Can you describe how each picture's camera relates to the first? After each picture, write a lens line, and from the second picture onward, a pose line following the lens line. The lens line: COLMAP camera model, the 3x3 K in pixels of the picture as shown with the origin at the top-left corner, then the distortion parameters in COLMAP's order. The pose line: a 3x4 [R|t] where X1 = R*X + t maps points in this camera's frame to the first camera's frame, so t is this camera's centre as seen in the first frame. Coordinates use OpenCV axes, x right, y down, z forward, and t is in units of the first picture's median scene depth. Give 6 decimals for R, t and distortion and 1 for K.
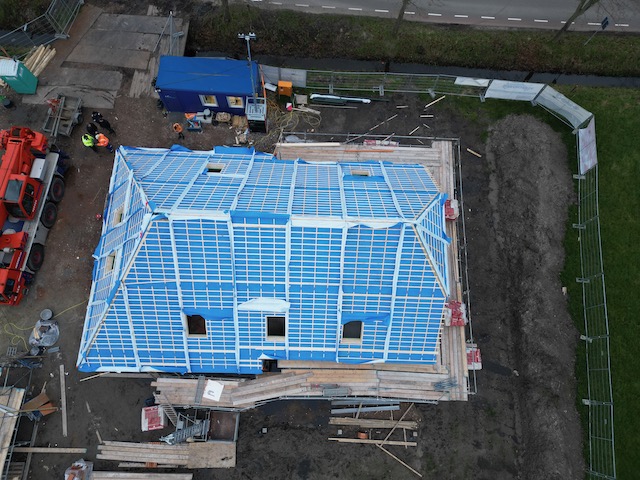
lens RADIAL K [[442.2, 0, 319.0], [0, 442.2, 241.1], [0, 0, 1]] dist [0.057561, -0.043571]
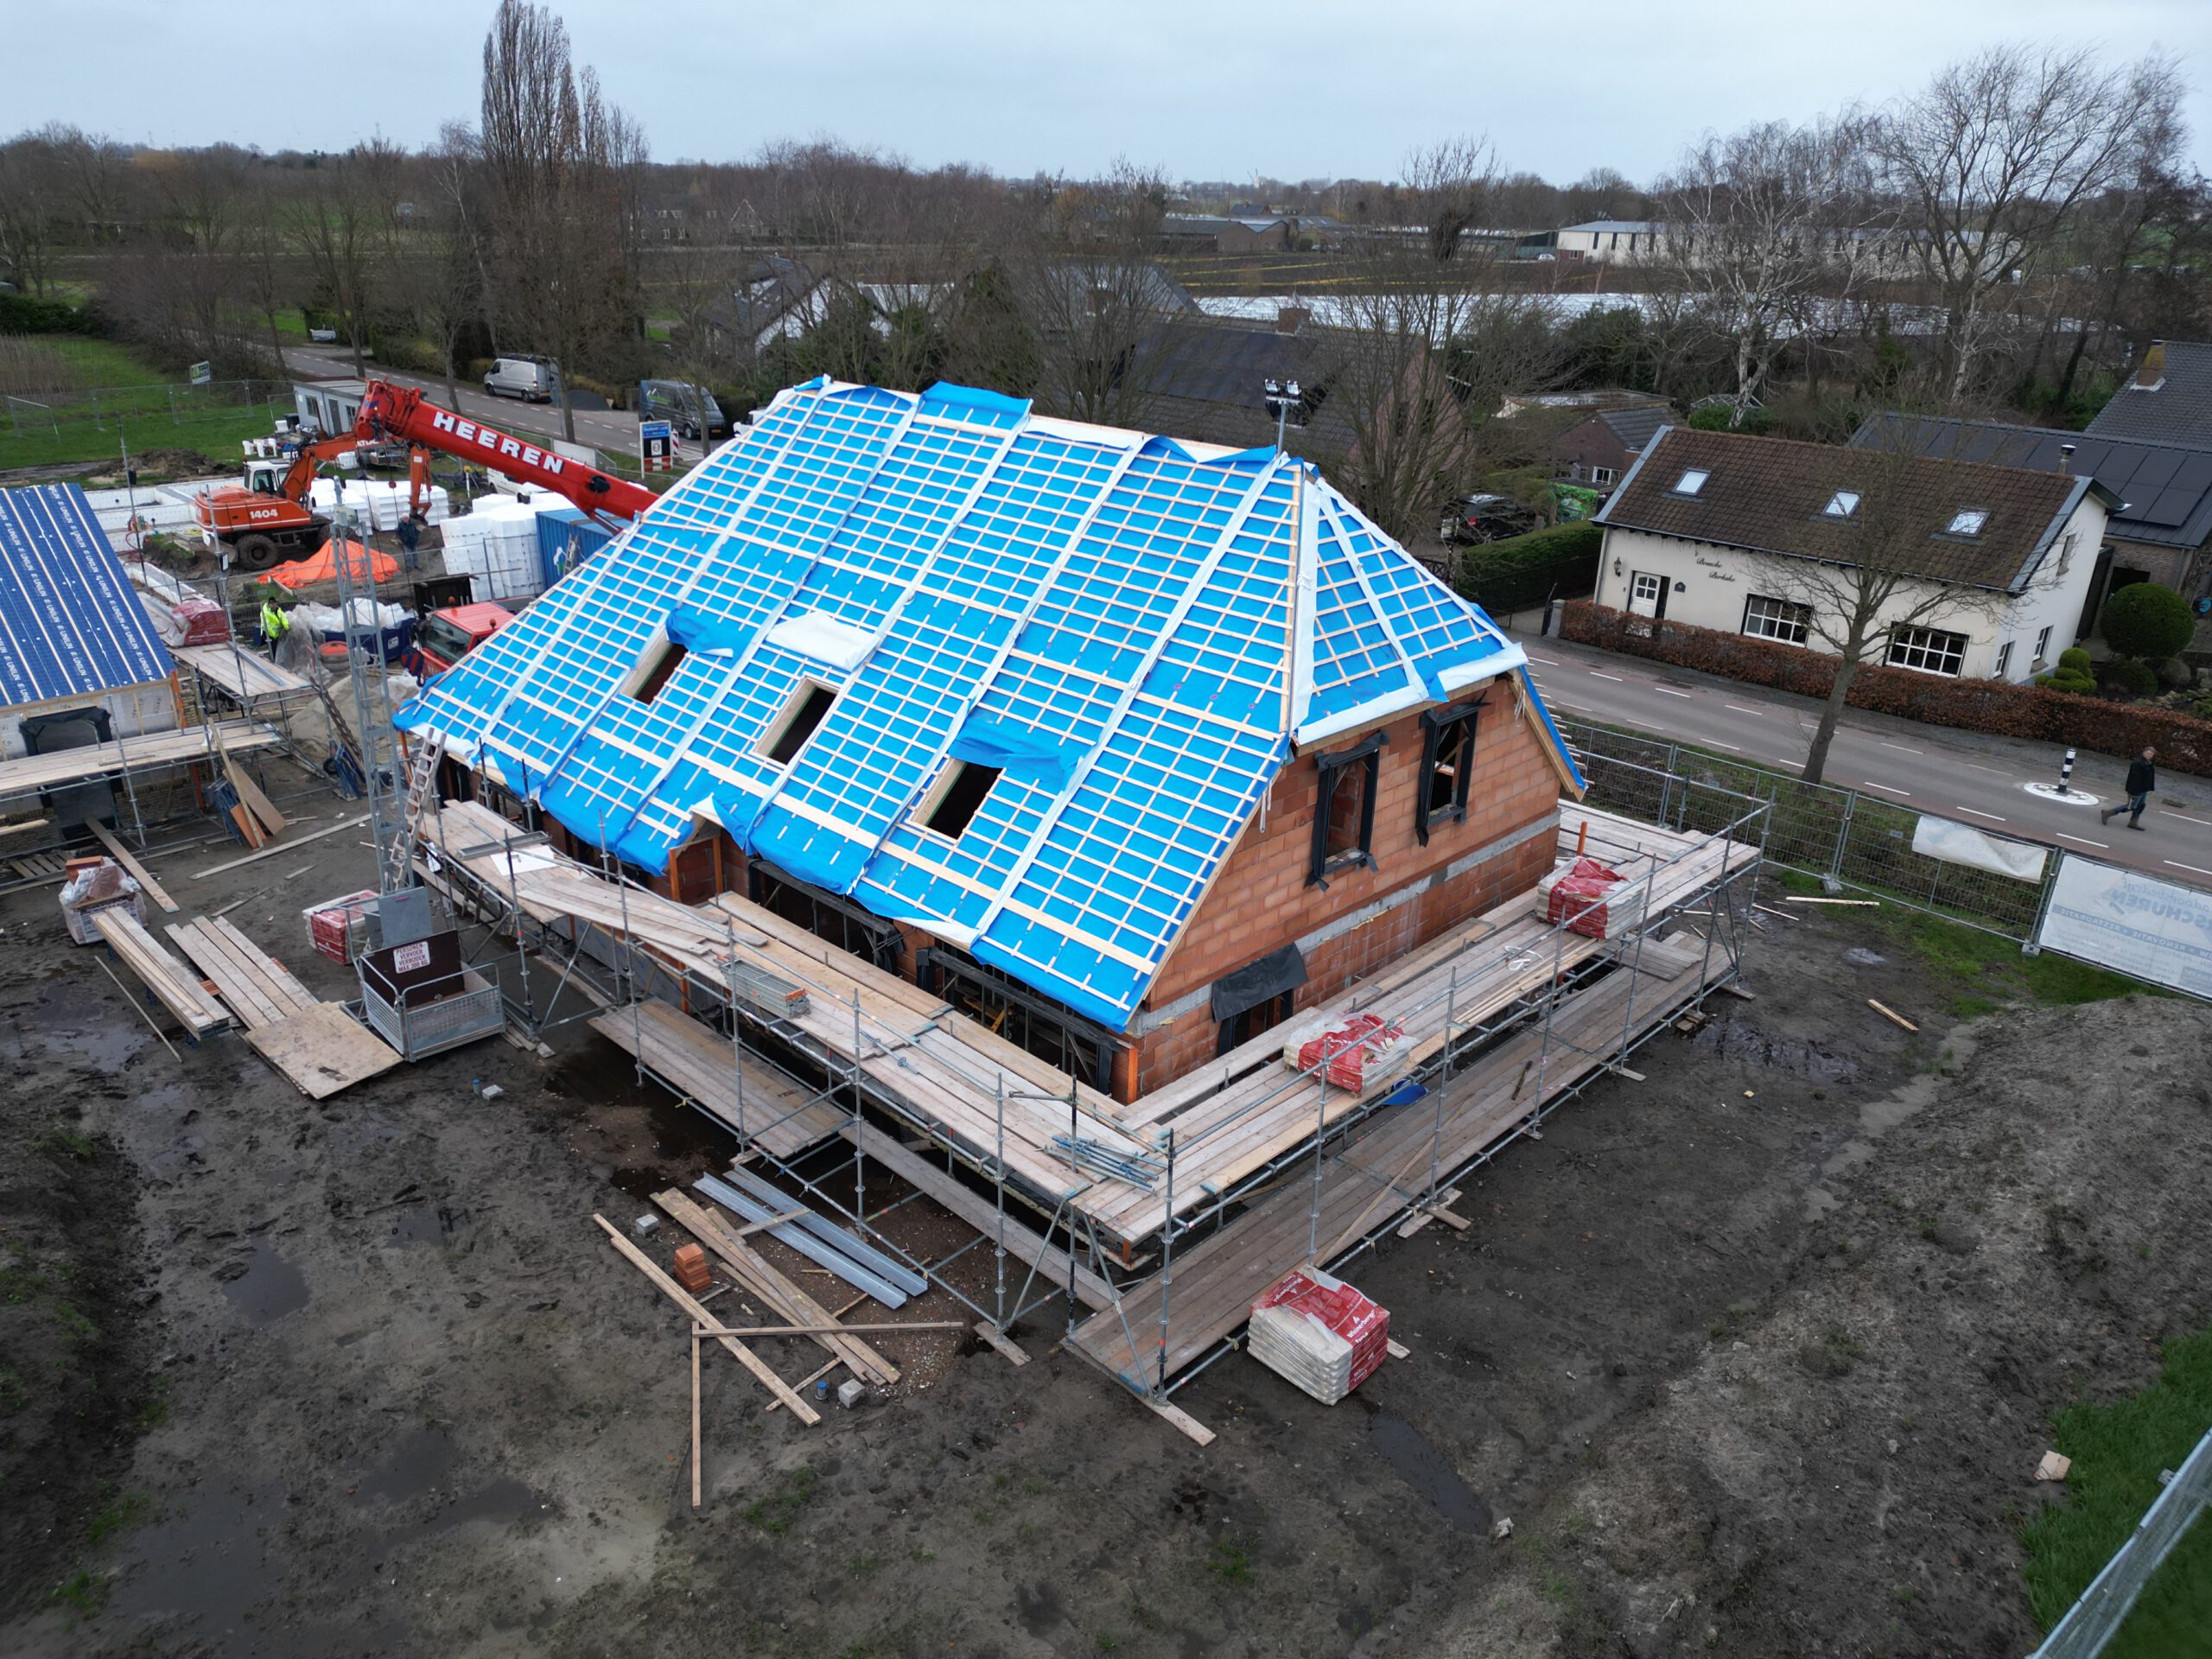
lens RADIAL K [[1528.3, 0, 1102.7], [0, 1528.3, 833.3], [0, 0, 1]] dist [0.057561, -0.043571]
pose [[0.736151, 0.249990, -0.628957, 0.663882], [-0.647212, 0.531853, -0.546122, 0.603317], [0.197987, 0.809097, 0.553320, 0.455428]]
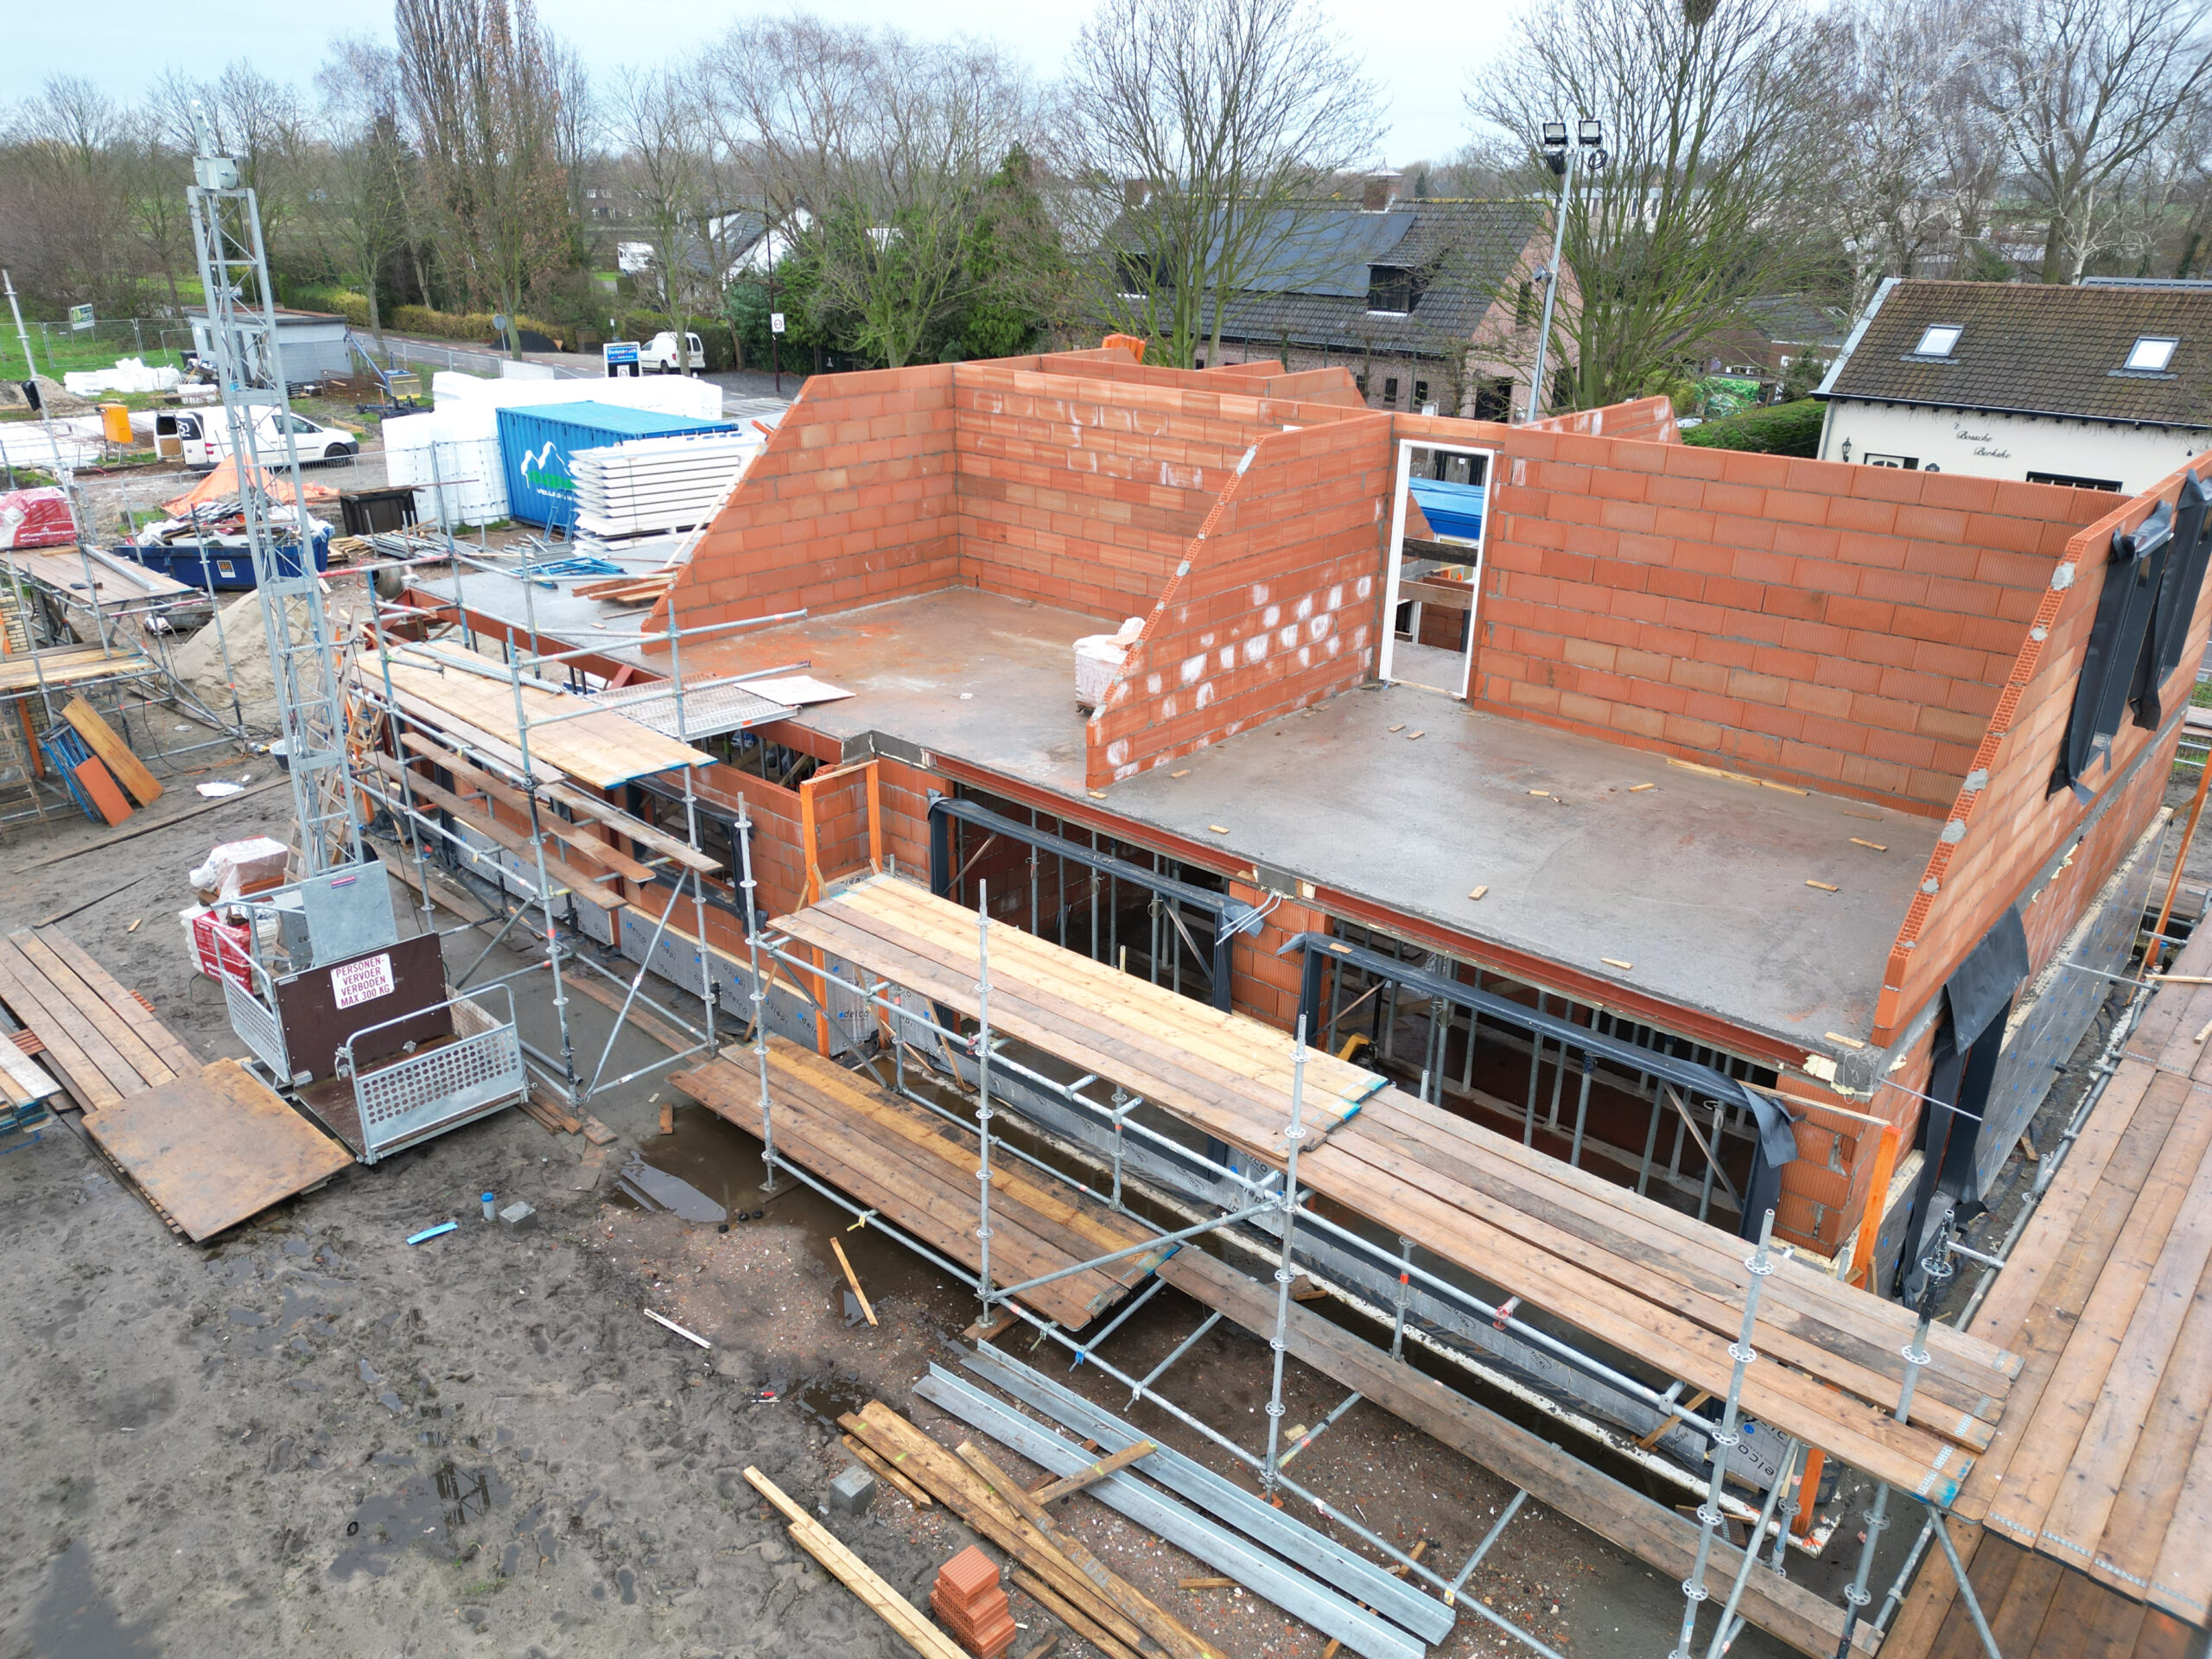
lens RADIAL K [[1520.1, 0, 1104.0], [0, 1520.1, 857.6], [0, 0, 1]] dist [0.057565, -0.042491]
pose [[0.765475, 0.237612, -0.597987, 0.289970], [-0.610865, 0.560397, -0.559285, 0.520337], [0.202217, 0.793408, 0.574119, 0.663576]]
